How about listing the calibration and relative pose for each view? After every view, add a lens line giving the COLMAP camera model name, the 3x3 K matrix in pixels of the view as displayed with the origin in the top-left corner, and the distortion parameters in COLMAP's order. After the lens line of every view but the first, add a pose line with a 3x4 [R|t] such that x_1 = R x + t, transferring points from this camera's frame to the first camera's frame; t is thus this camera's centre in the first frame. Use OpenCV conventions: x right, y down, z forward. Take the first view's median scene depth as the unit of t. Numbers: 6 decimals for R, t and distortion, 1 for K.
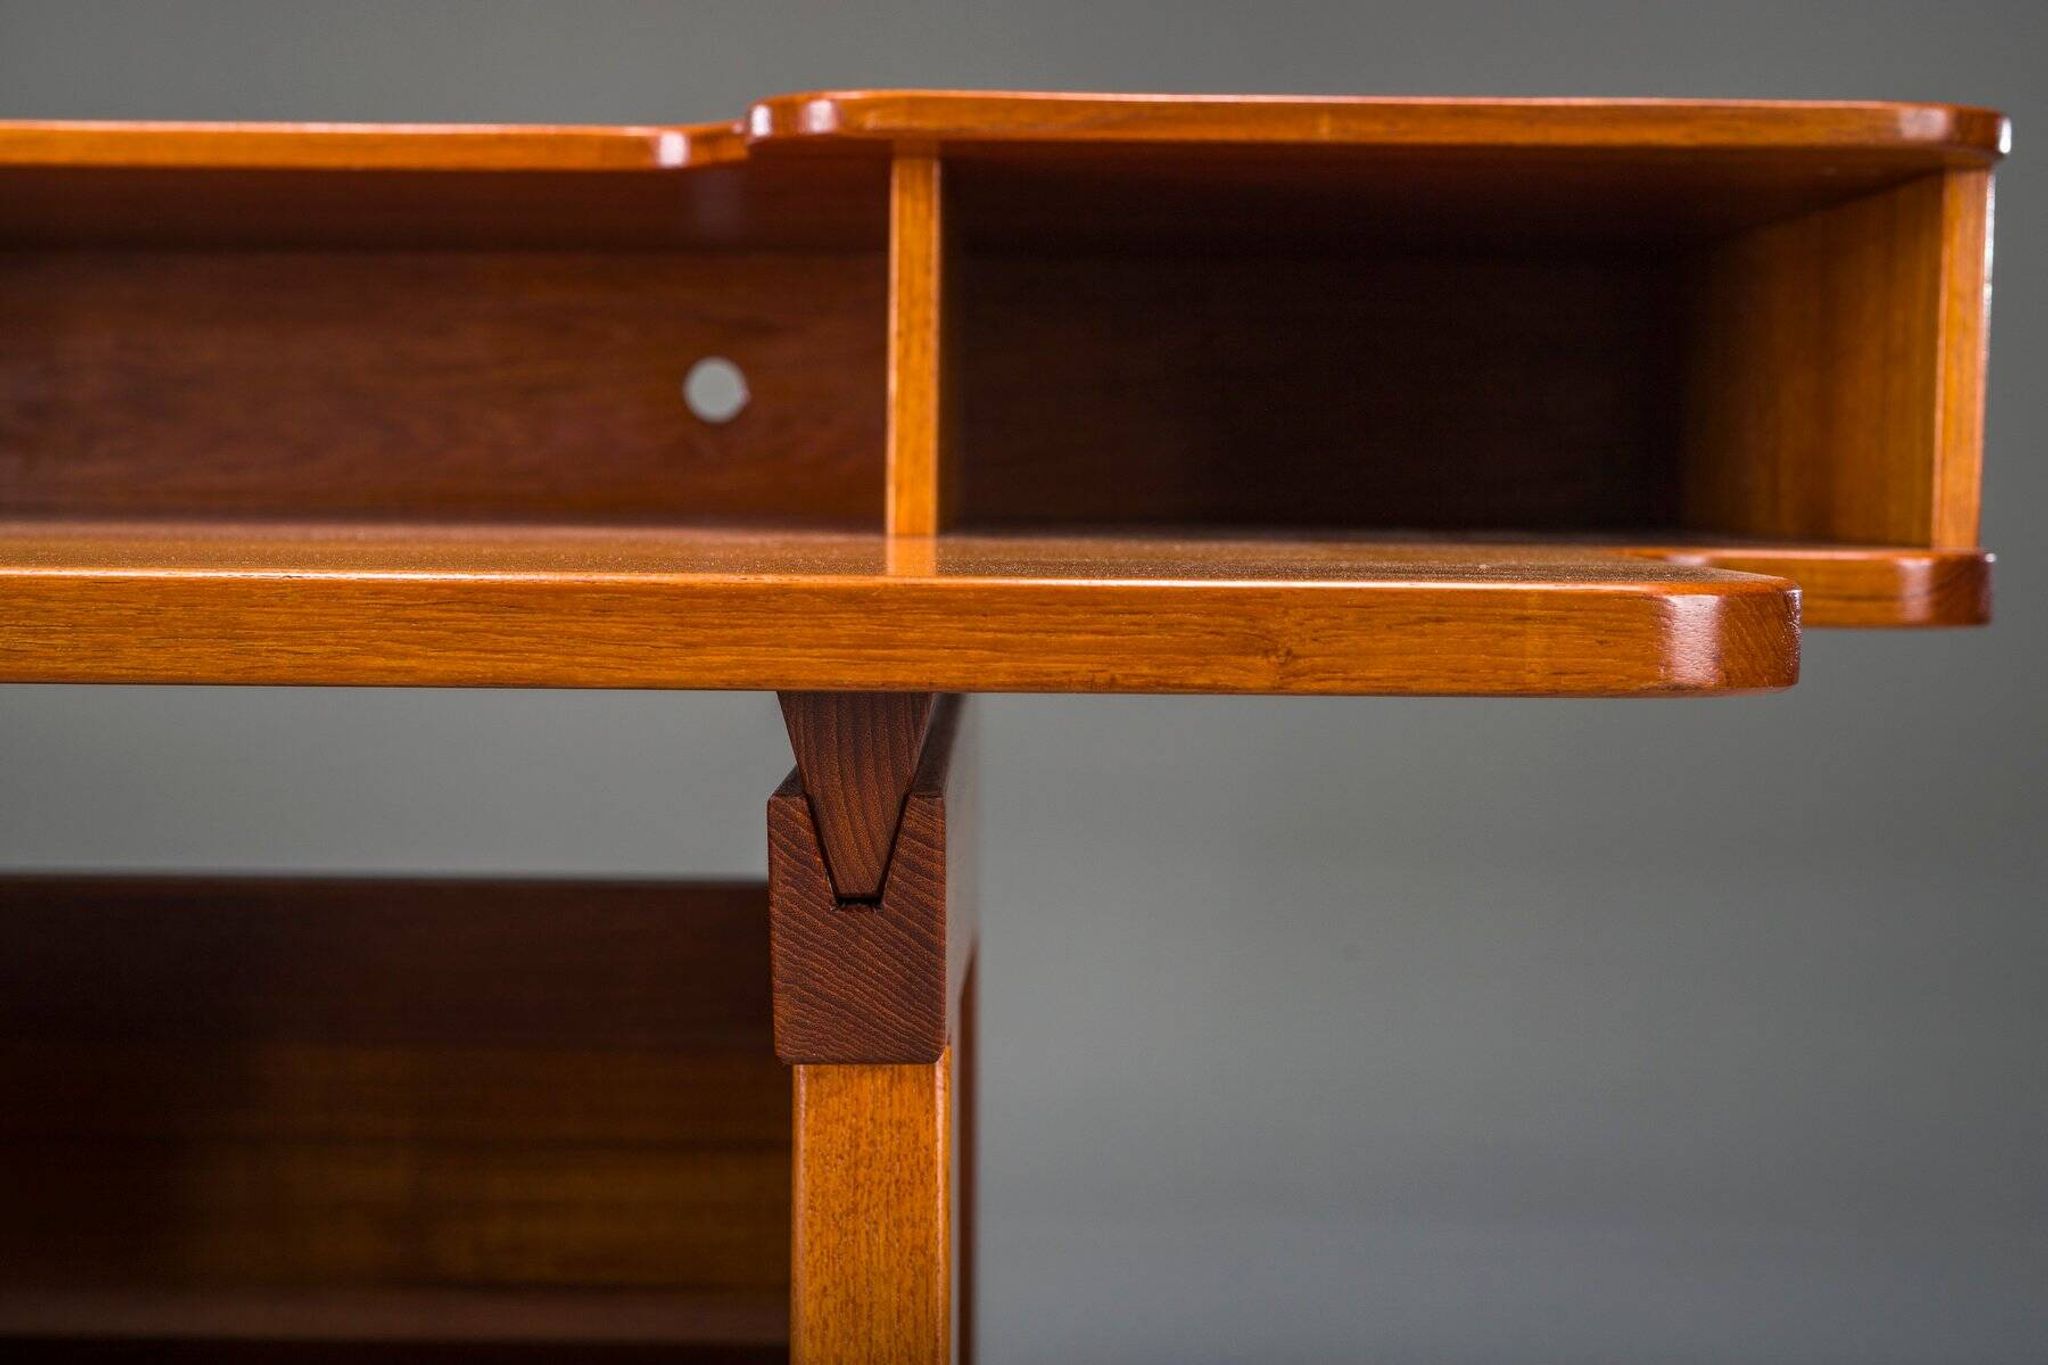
lens RADIAL K [[2960.1, 0, 1015.3], [0, 2960.1, 668.7], [0, 0, 1]] dist [0.011623, 0.000000]
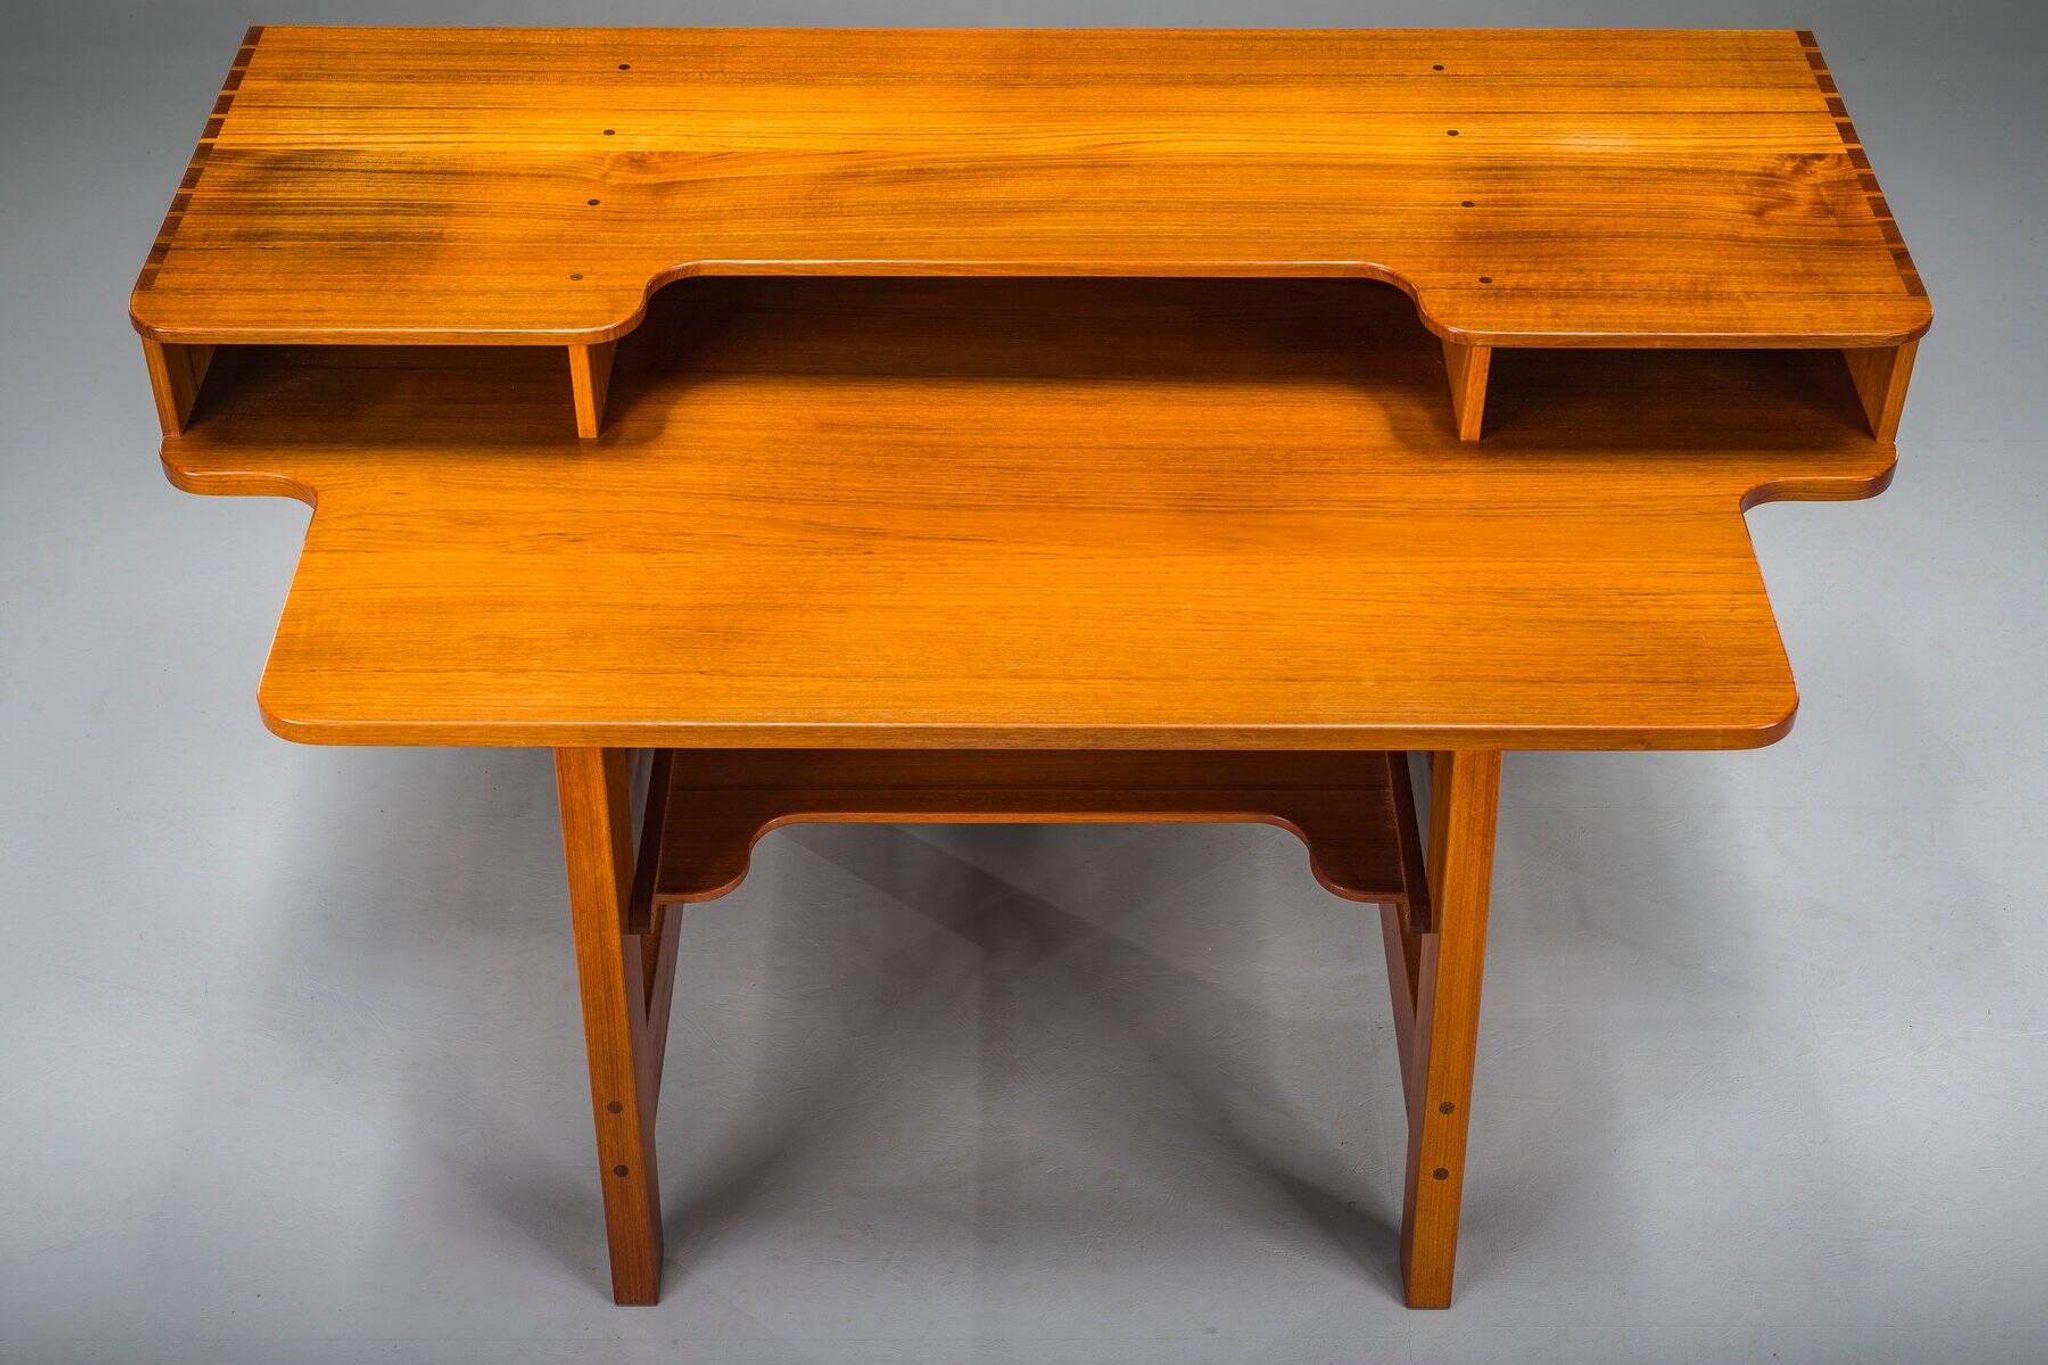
lens RADIAL K [[2804.1, 0, 1038.5], [0, 2804.1, 617.3], [0, 0, 1]] dist [-0.029448, 0.000000]
pose [[0.999970, -0.000439, -0.007785, -0.389478], [0.004897, 0.812376, 0.583114, -1.332245], [0.006068, -0.583134, 0.812353, -1.040778]]
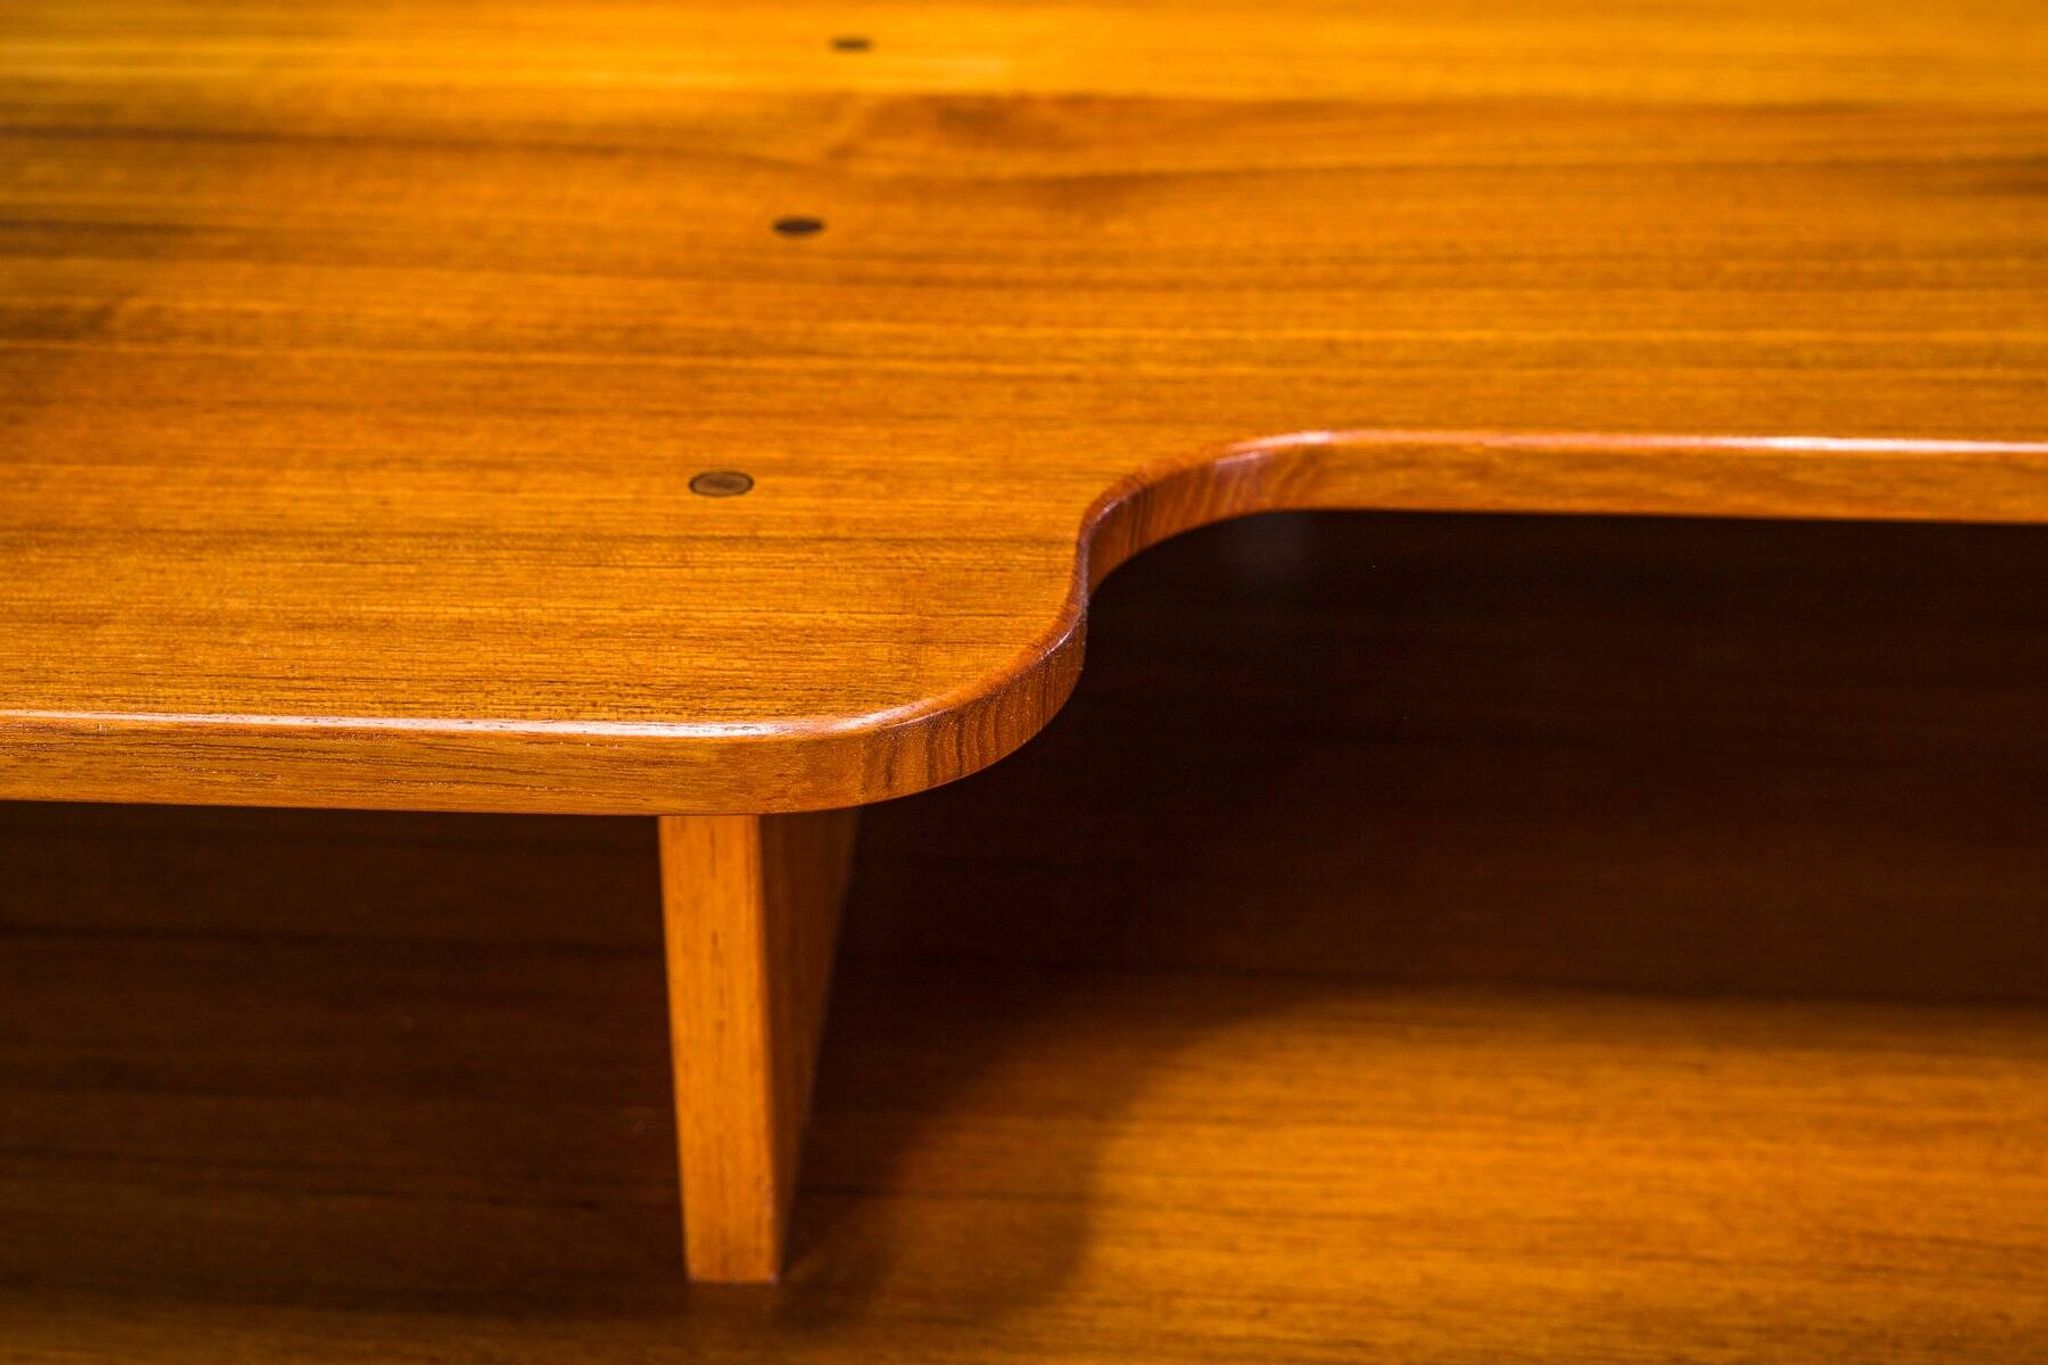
lens RADIAL K [[2960.1, 0, 1034.2], [0, 2960.1, 689.6], [0, 0, 1]] dist [0.011623, 0.000000]
pose [[0.998849, 0.018675, -0.044186, -0.720938], [0.002212, 0.902201, 0.431310, -0.376607], [0.047920, -0.430911, 0.901121, 0.577911]]
